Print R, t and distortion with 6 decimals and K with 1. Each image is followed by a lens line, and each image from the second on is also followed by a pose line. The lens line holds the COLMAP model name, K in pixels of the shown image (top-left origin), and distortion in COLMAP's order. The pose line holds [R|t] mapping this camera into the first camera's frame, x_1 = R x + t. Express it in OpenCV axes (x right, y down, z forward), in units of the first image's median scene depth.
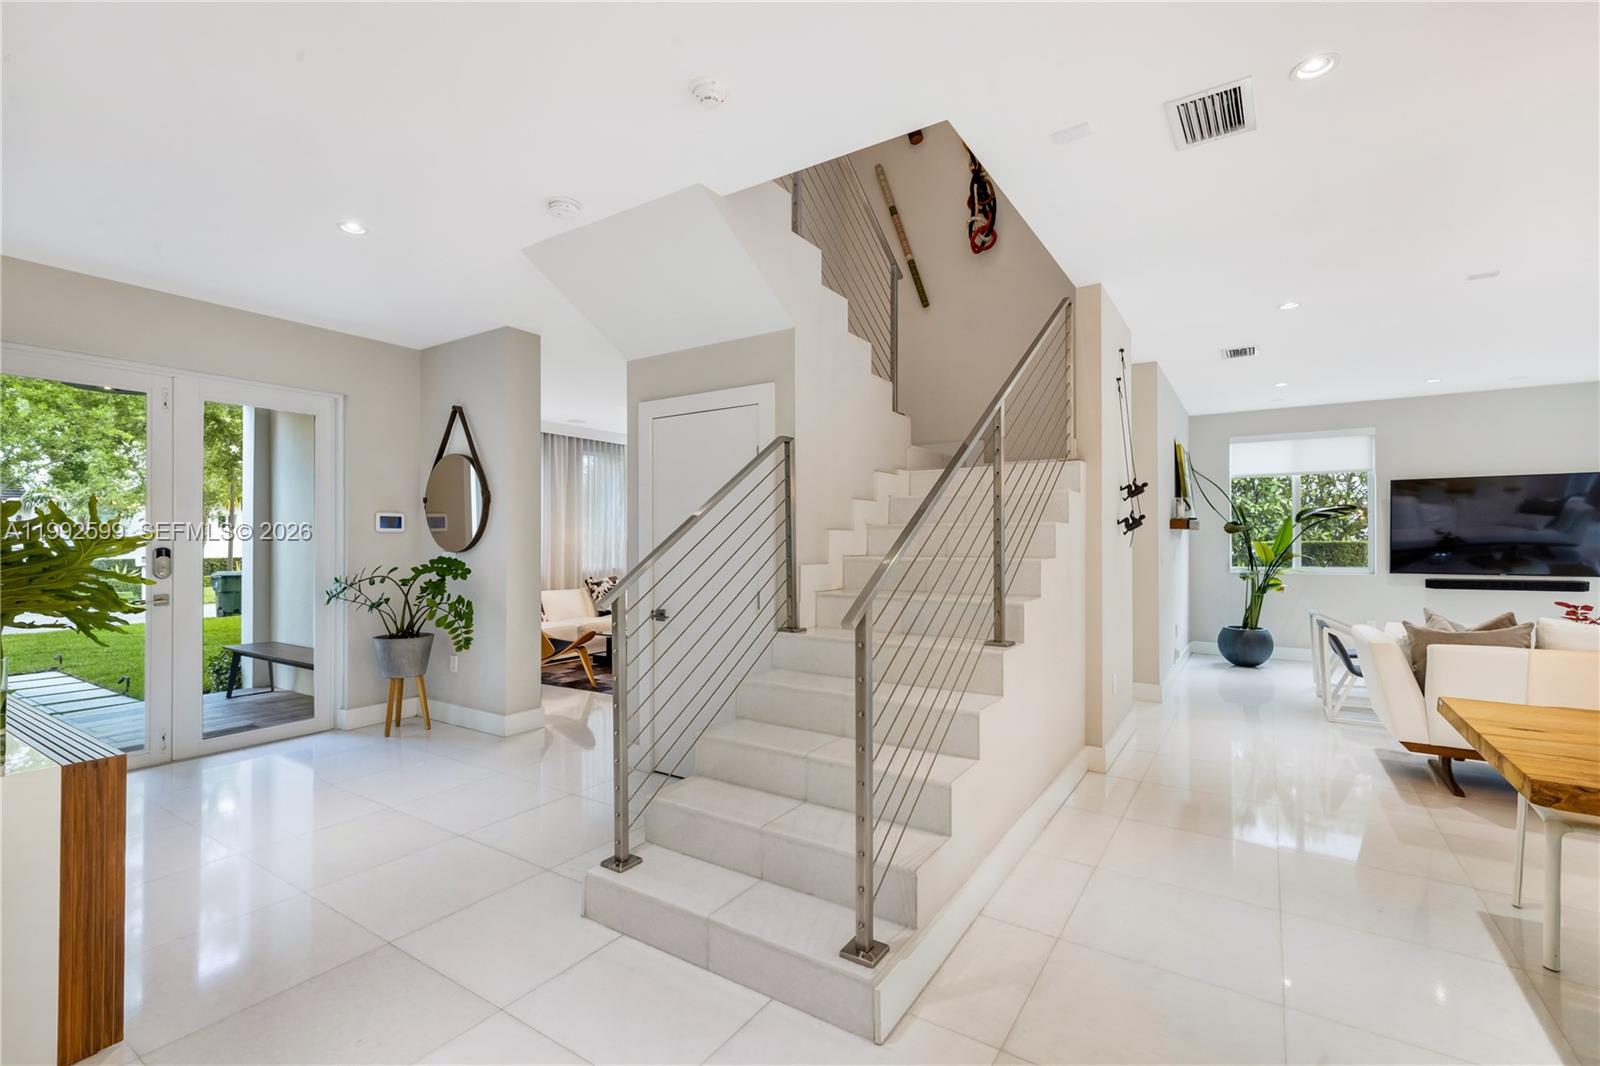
lens RADIAL K [[703.6, 0, 797.5], [0, 703.6, 539.0], [0, 0, 1]] dist [0.011969, -0.000515]
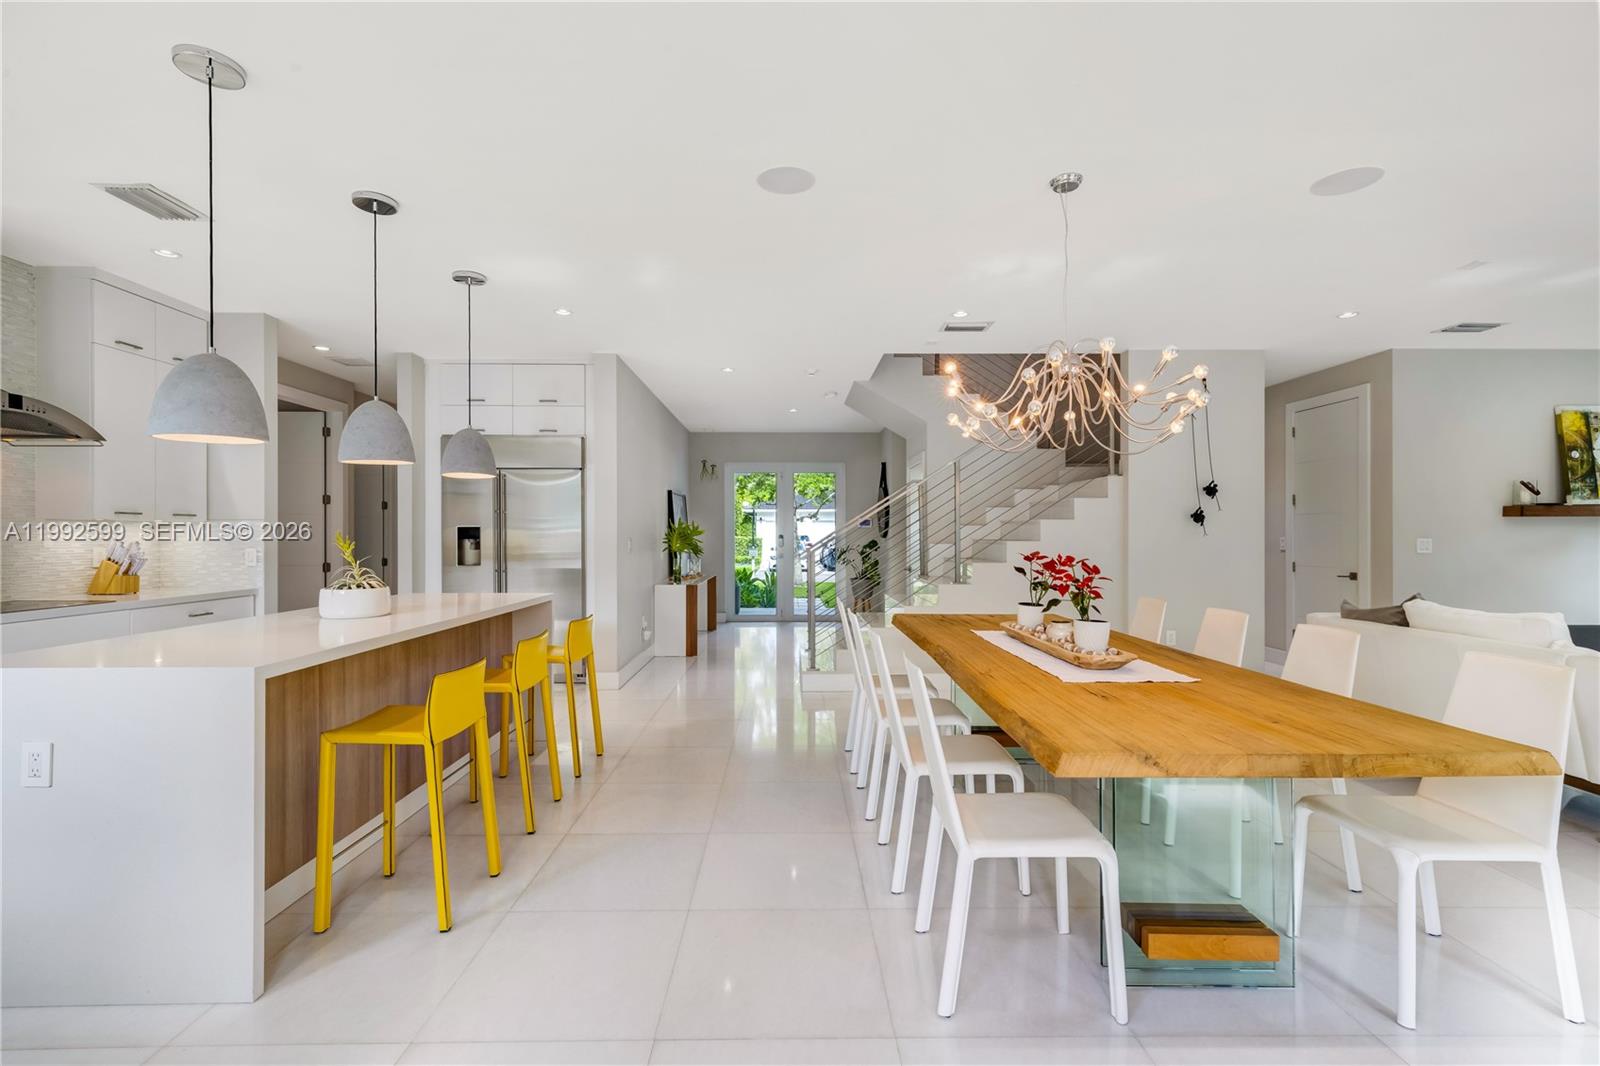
lens RADIAL K [[703.6, 0, 793.3], [0, 703.6, 530.9], [0, 0, 1]] dist [0.011969, -0.000515]
pose [[0.557624, -0.003136, -0.830087, 1.067435], [0.001969, 0.999995, -0.002455, 0.004318], [0.830091, -0.000265, 0.557628, -0.308123]]
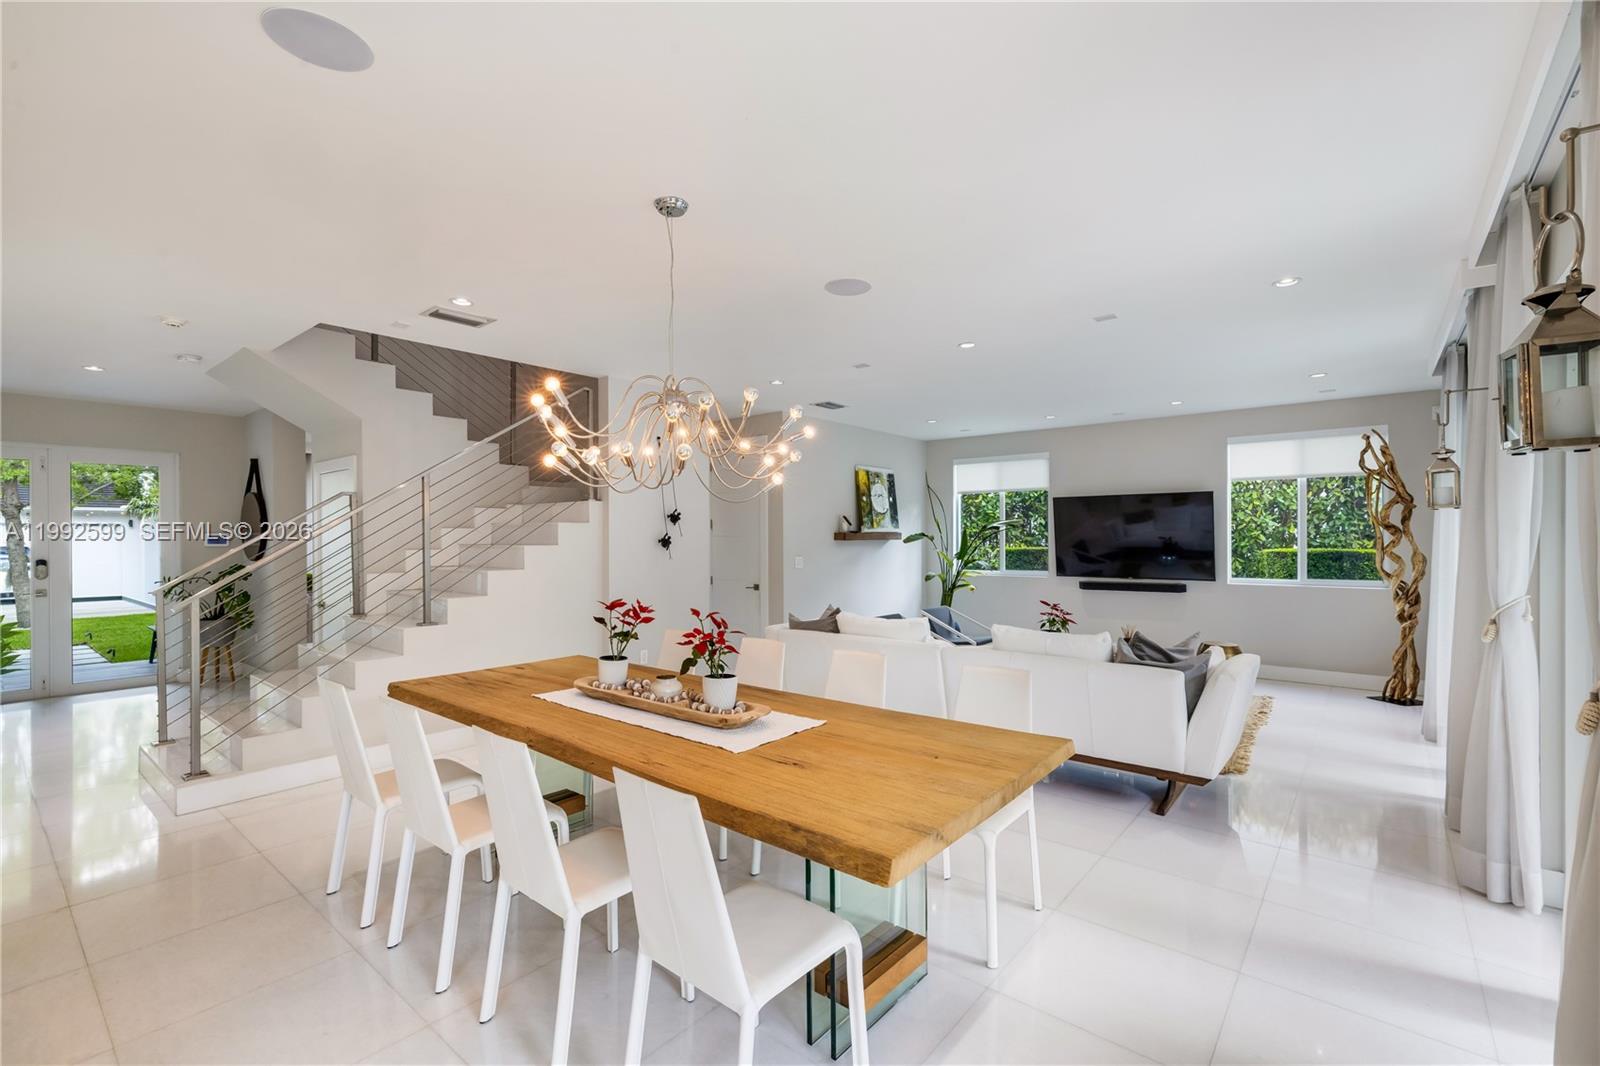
lens RADIAL K [[703.6, 0, 801.5], [0, 703.6, 538.8], [0, 0, 1]] dist [0.011969, -0.000515]
pose [[0.993489, -0.001974, -0.113910, 0.849015], [0.002719, 0.999976, 0.006388, -0.035240], [0.113895, -0.006656, 0.993471, -0.327996]]
